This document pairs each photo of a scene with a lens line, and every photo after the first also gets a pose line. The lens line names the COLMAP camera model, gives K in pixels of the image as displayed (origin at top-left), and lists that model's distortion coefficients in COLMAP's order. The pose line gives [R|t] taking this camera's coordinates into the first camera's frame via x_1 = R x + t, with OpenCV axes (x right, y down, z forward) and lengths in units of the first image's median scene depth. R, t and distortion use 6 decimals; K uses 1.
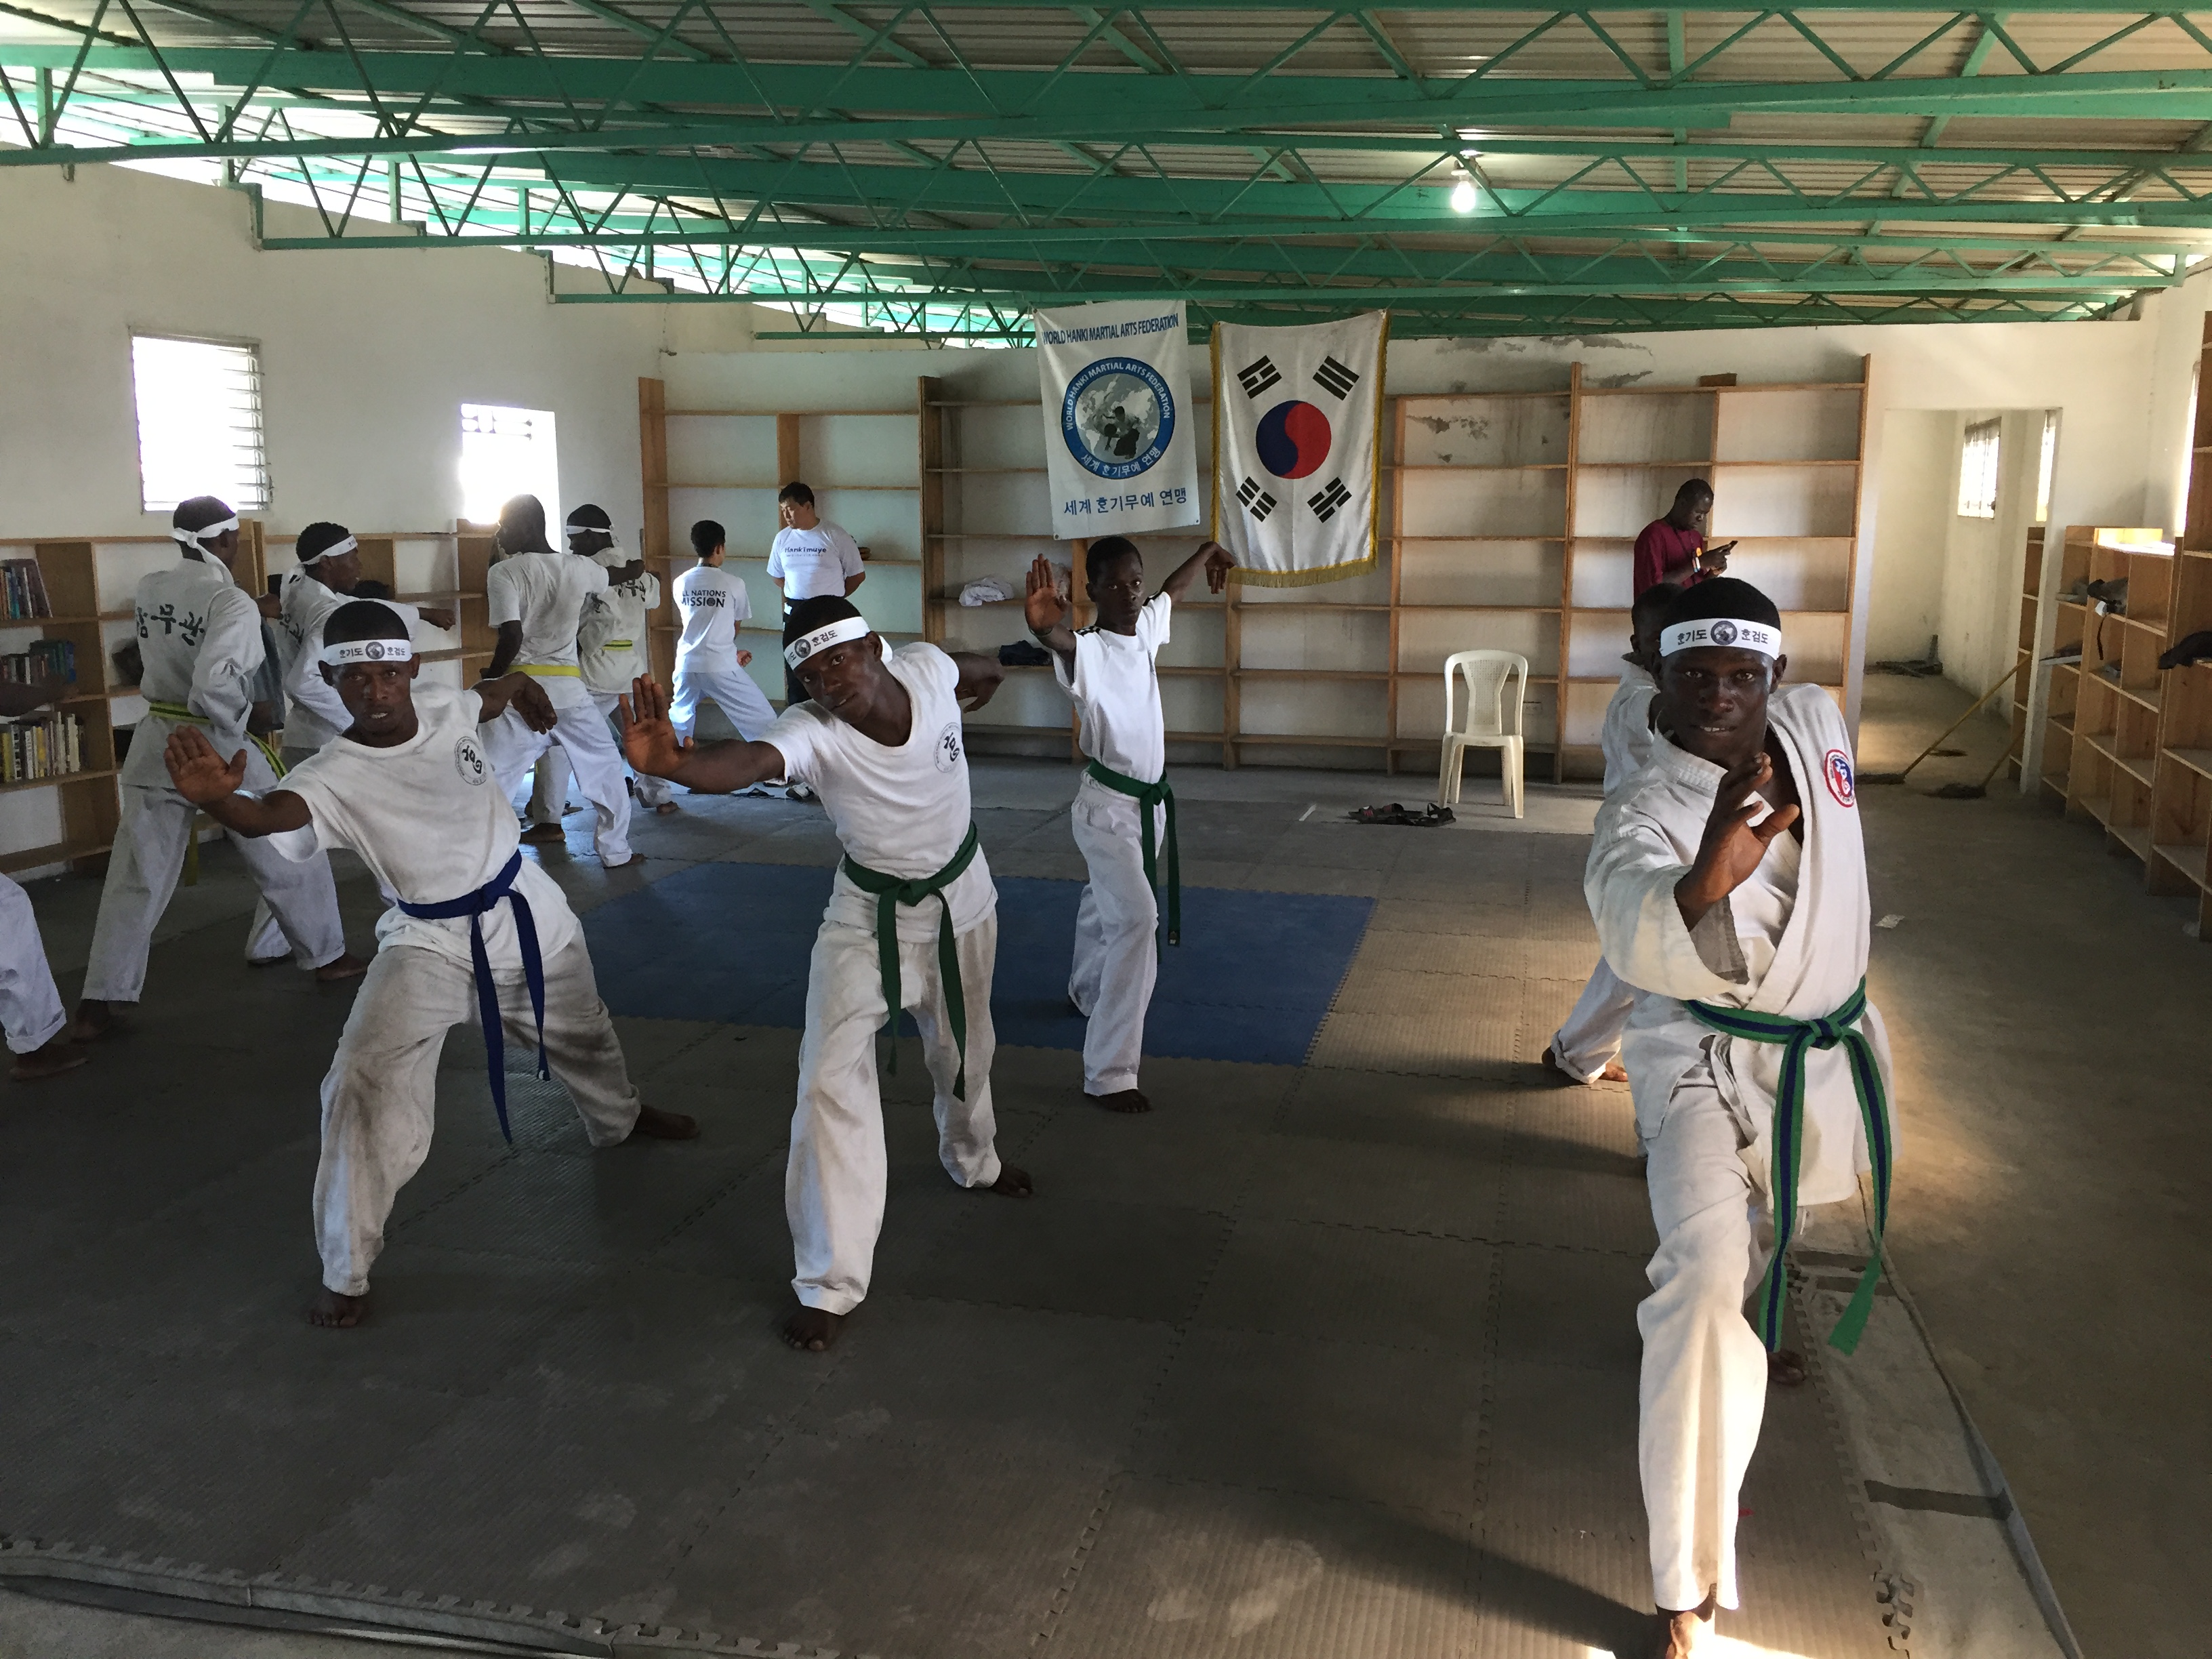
lens RADIAL K [[1844.5, 0, 1116.7], [0, 1844.5, 827.3], [0, 0, 1]] dist [0.066701, -0.073176]
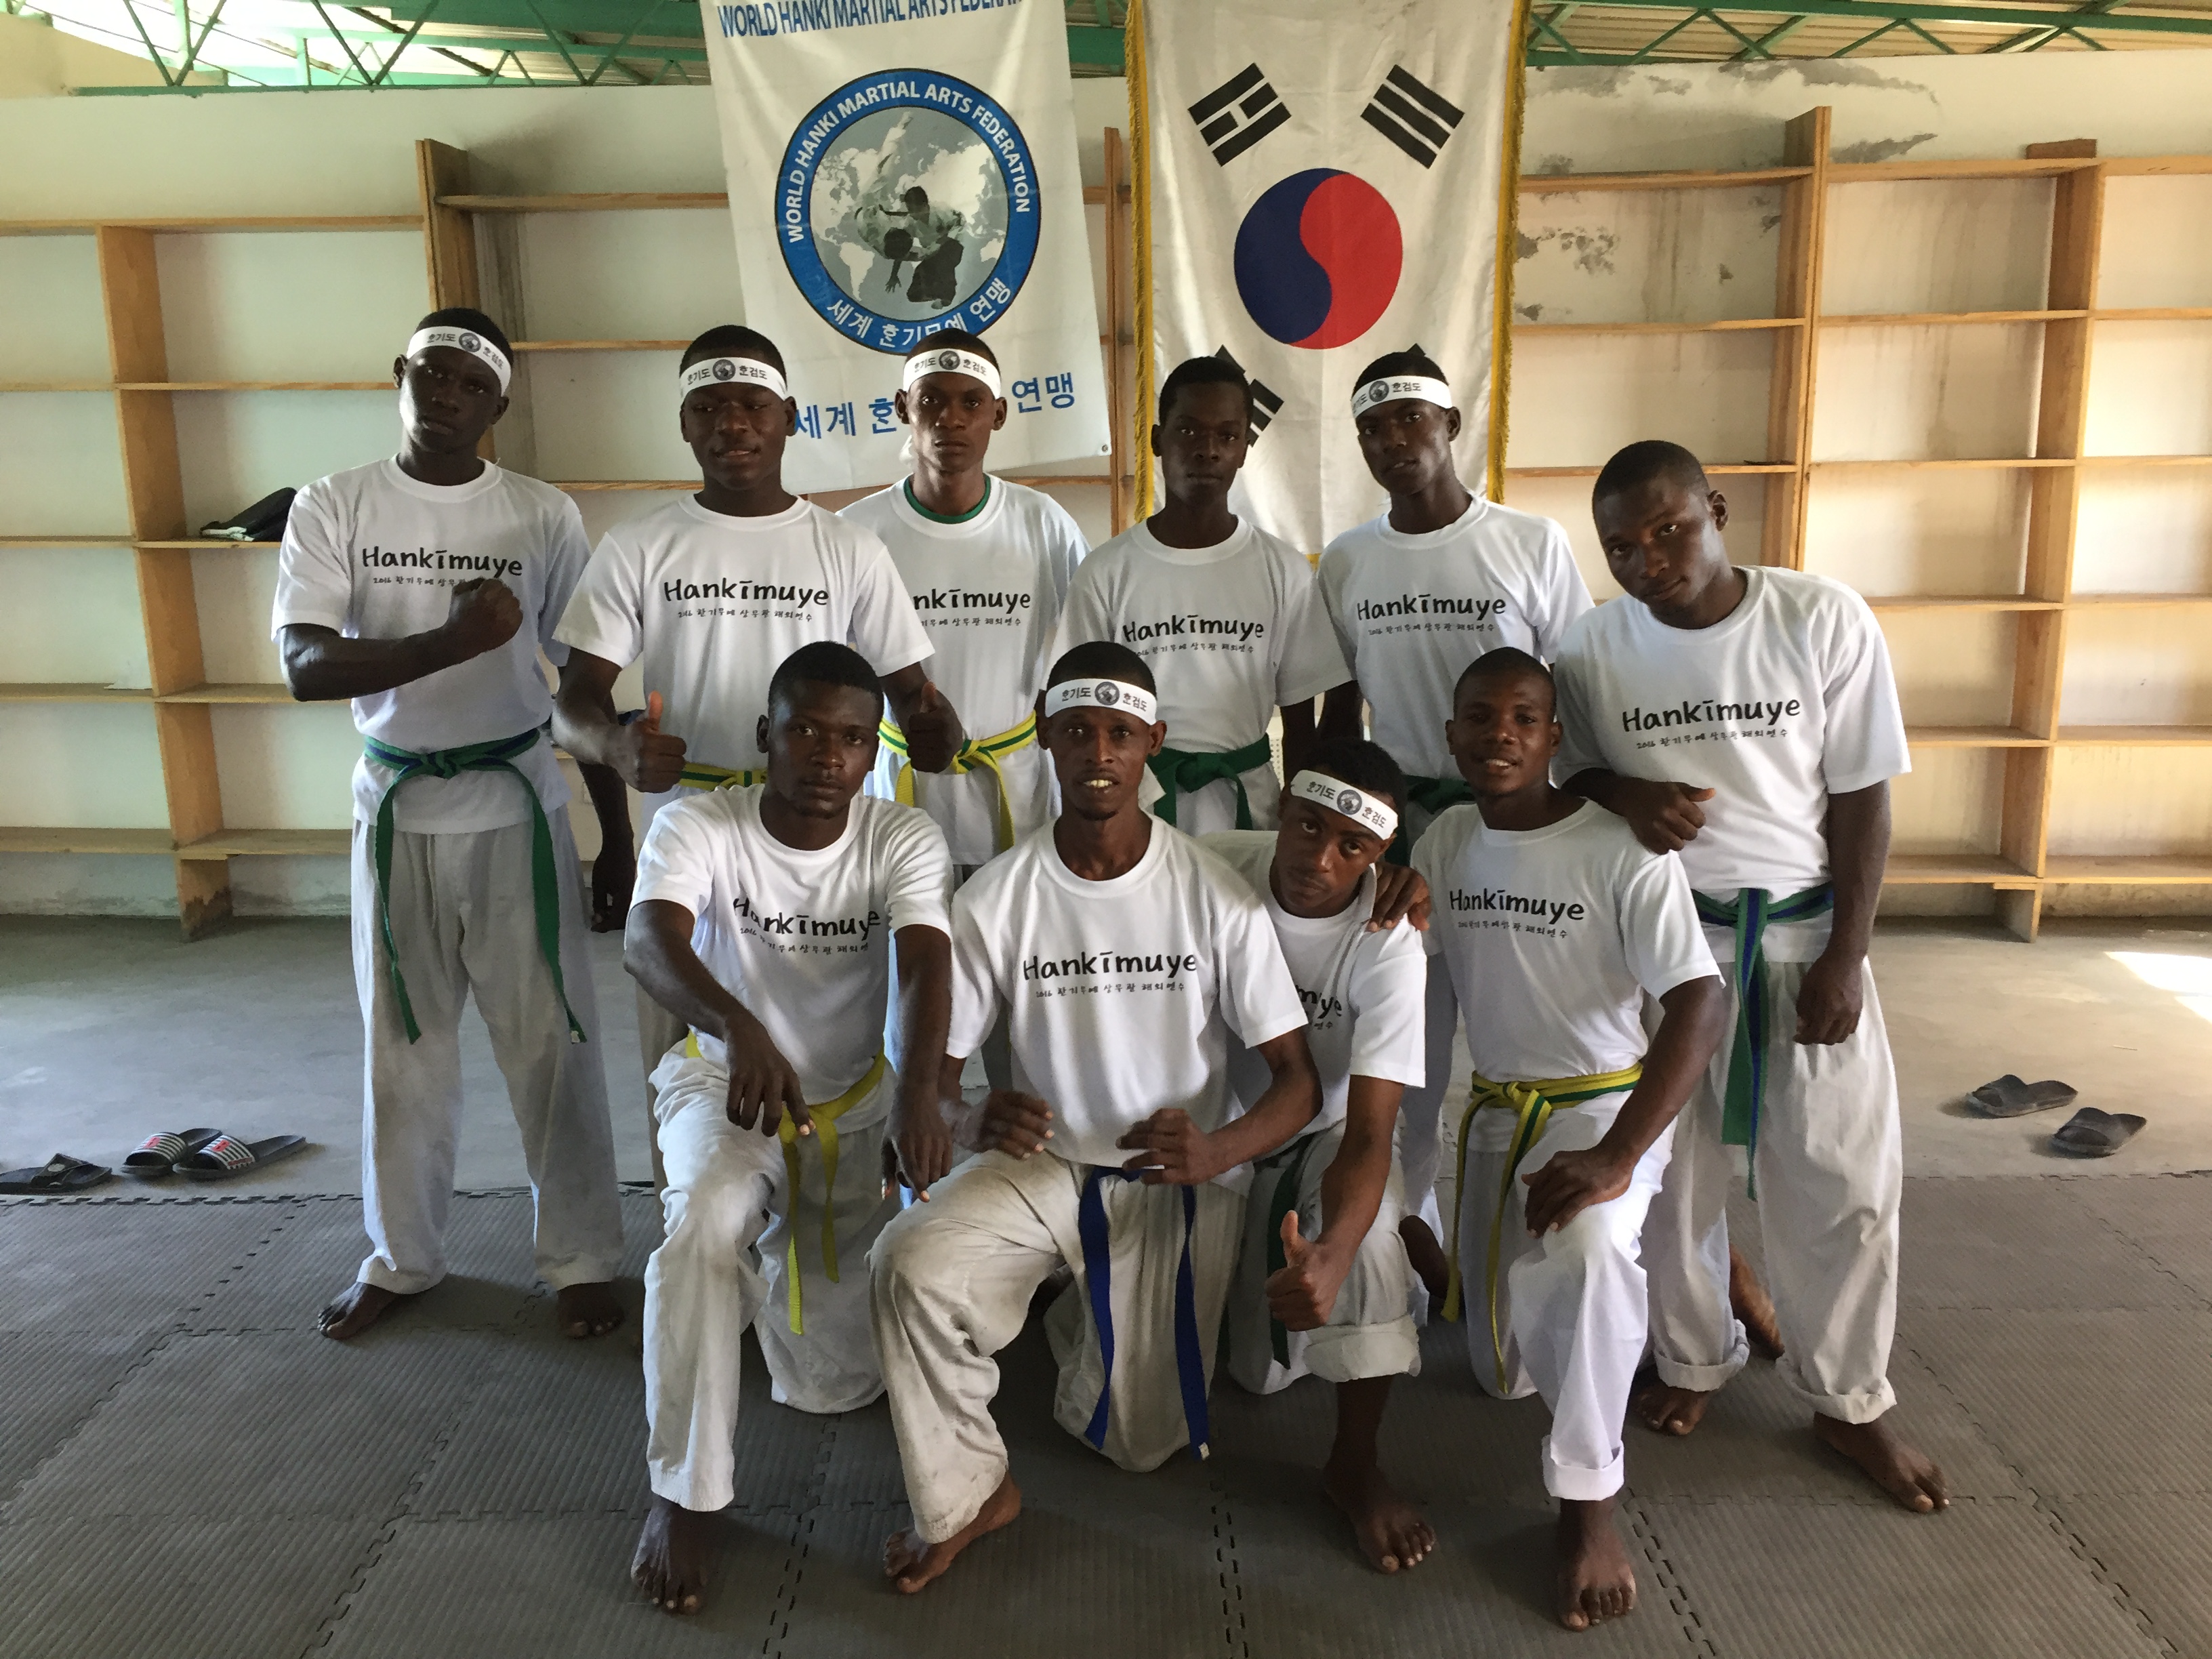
lens RADIAL K [[1844.5, 0, 1101.3], [0, 1844.5, 831.3], [0, 0, 1]] dist [0.066701, -0.073176]
pose [[0.971849, -0.066395, 0.226054, -0.064587], [0.056467, 0.997146, 0.050111, -0.095177], [-0.228736, -0.035936, 0.972825, 0.558636]]
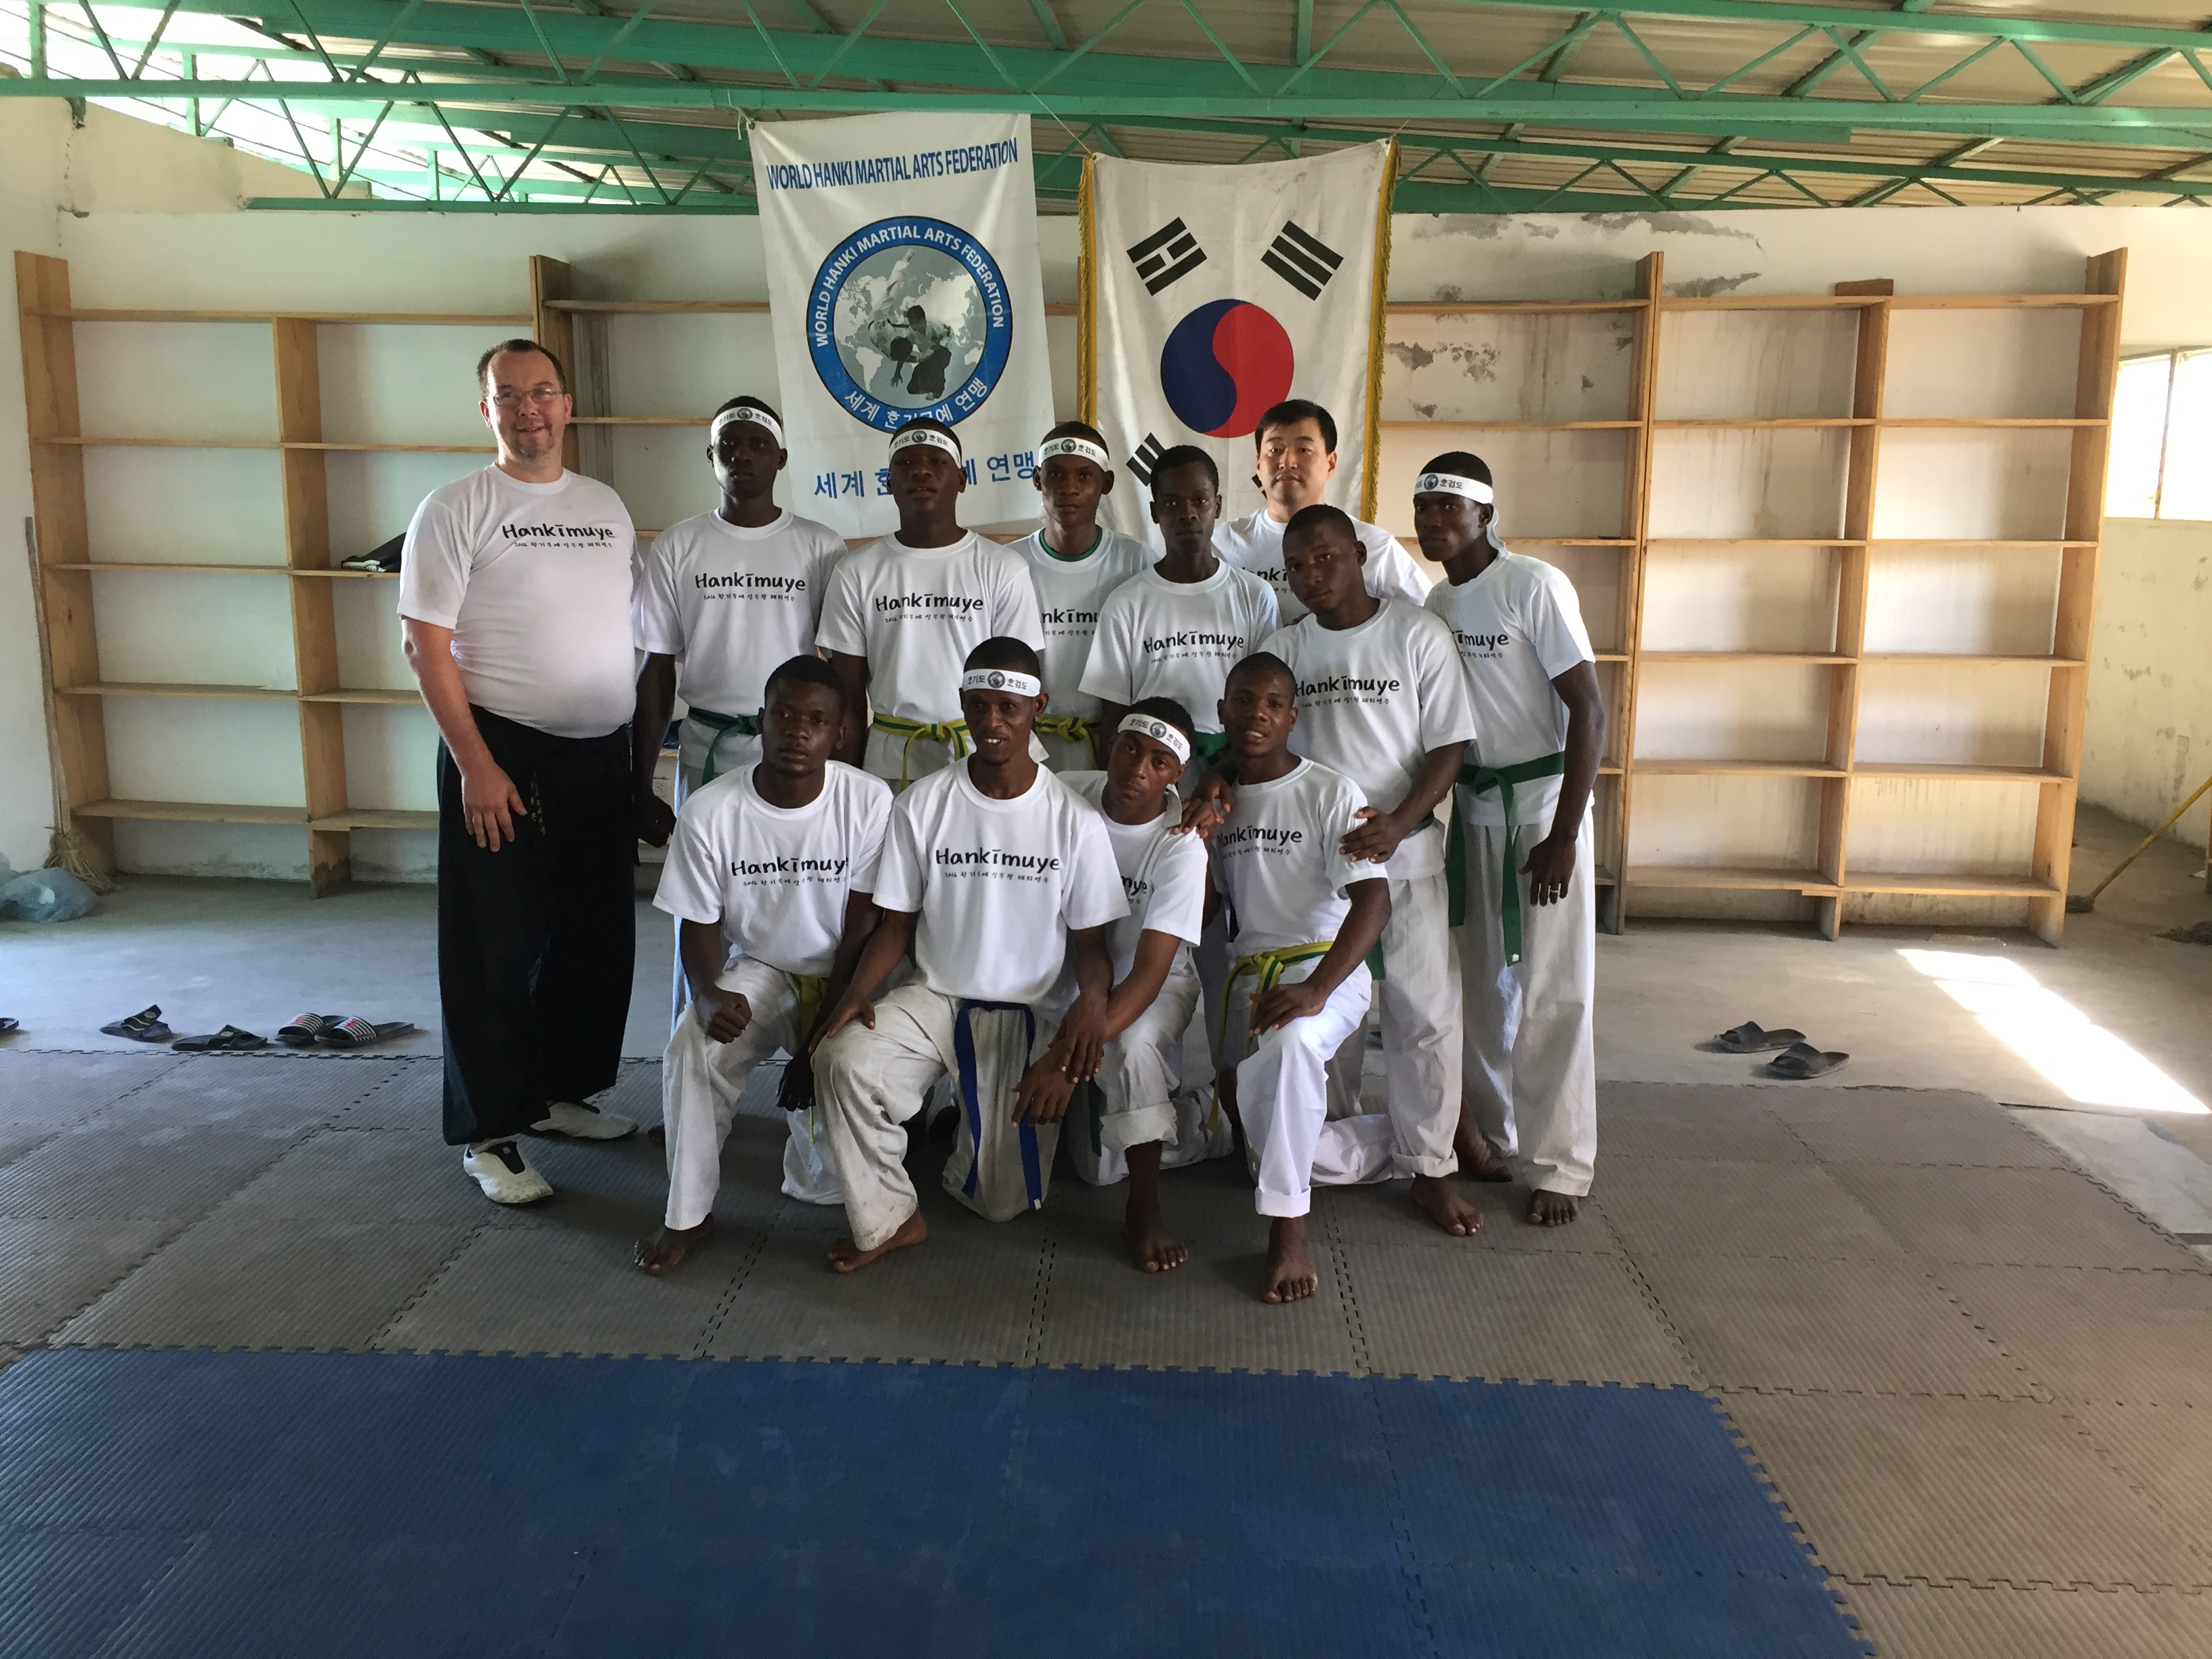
lens RADIAL K [[1844.5, 0, 1095.7], [0, 1844.5, 826.8], [0, 0, 1]] dist [0.066701, -0.073176]
pose [[0.980898, -0.028825, 0.192375, -0.056916], [0.027384, 0.999574, 0.010144, -0.073952], [-0.192585, -0.004682, 0.981269, 0.438680]]
